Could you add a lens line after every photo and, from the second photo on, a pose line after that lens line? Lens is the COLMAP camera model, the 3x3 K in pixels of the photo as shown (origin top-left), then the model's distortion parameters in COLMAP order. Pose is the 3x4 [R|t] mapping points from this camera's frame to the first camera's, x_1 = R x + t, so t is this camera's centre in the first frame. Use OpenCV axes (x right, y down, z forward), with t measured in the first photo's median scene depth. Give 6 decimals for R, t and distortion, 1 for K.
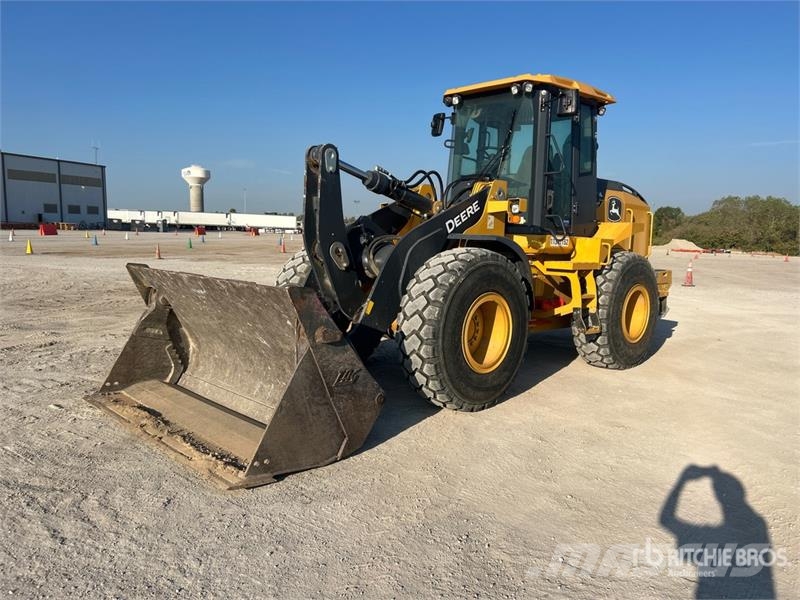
lens RADIAL K [[638.3, 0, 400.0], [0, 638.3, 300.0], [0, 0, 1]] dist [0.031584, -0.013067]
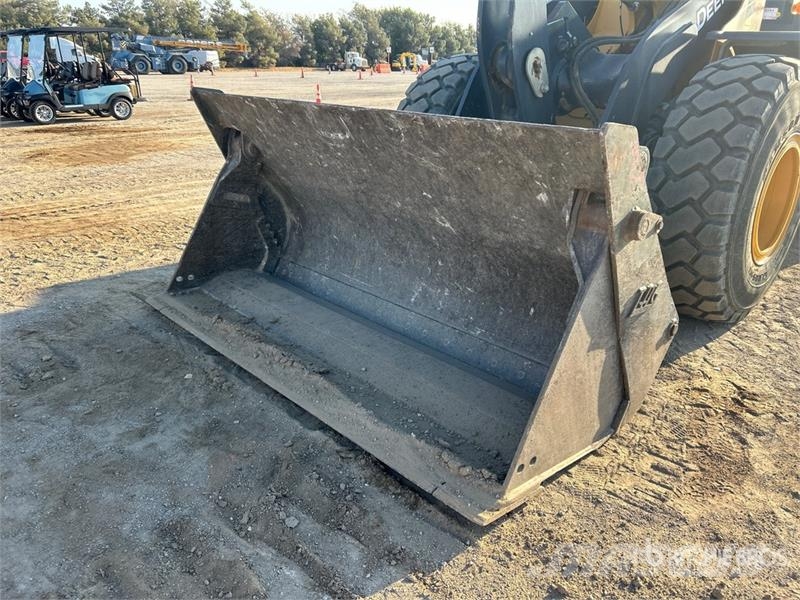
lens RADIAL K [[647.6, 0, 401.9], [0, 647.6, 311.6], [0, 0, 1]] dist [0.106537, -0.003616]
pose [[0.999633, 0.007671, -0.025972, -0.191029], [-0.001007, 0.968911, 0.247409, -0.004324], [0.027063, -0.247293, 0.968563, 0.313429]]
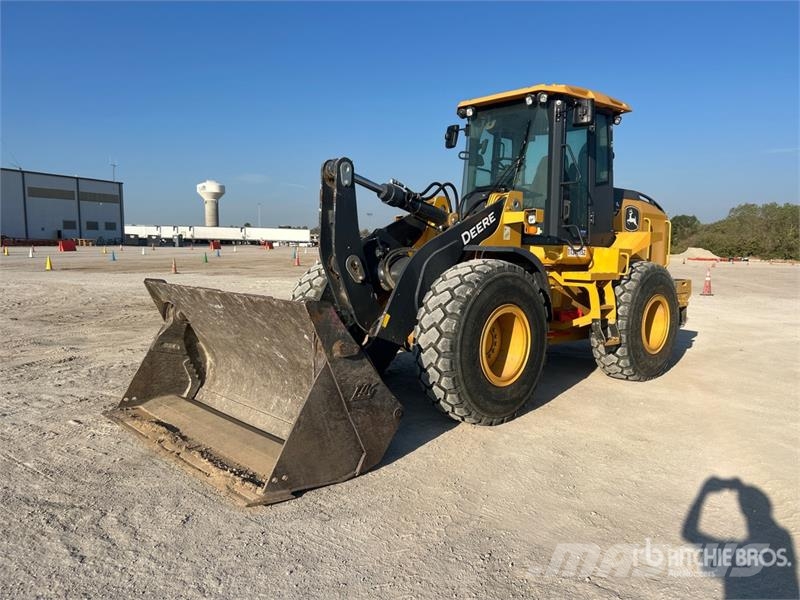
lens RADIAL K [[638.4, 0, 395.6], [0, 638.4, 297.9], [0, 0, 1]] dist [0.029120, -0.005508]
pose [[0.999576, -0.009650, -0.027477, -0.004907], [0.009052, 0.999722, -0.021774, -0.001681], [0.027680, 0.021516, 0.999385, 0.006325]]
